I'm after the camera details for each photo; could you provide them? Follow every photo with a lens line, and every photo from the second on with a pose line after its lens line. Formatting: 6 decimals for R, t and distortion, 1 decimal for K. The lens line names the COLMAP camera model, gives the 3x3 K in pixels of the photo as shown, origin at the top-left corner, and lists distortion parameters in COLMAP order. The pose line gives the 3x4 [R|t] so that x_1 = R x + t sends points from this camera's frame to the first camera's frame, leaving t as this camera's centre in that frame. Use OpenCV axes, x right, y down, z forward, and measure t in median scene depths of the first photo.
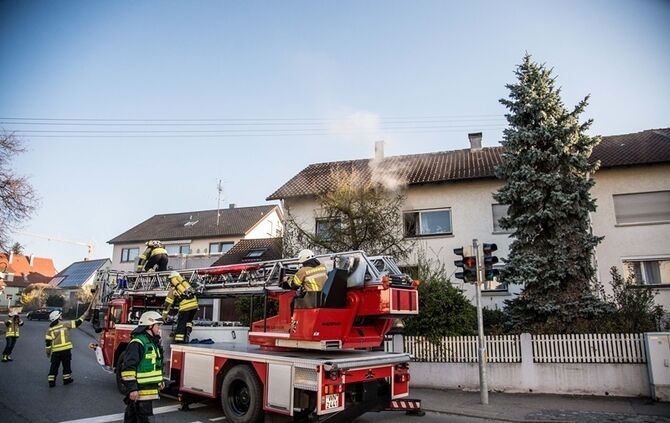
lens RADIAL K [[454.6, 0, 333.9], [0, 454.6, 224.8], [0, 0, 1]] dist [-0.126611, 0.071350]
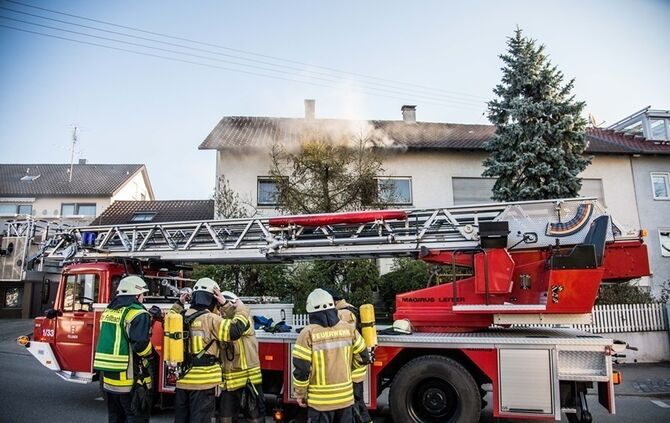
lens RADIAL K [[454.6, 0, 333.9], [0, 454.6, 224.8], [0, 0, 1]] dist [-0.126611, 0.071350]
pose [[0.921570, 0.050284, 0.384941, -0.360645], [-0.067288, 0.997257, 0.030822, 0.062537], [-0.382336, -0.054306, 0.922426, 0.263470]]
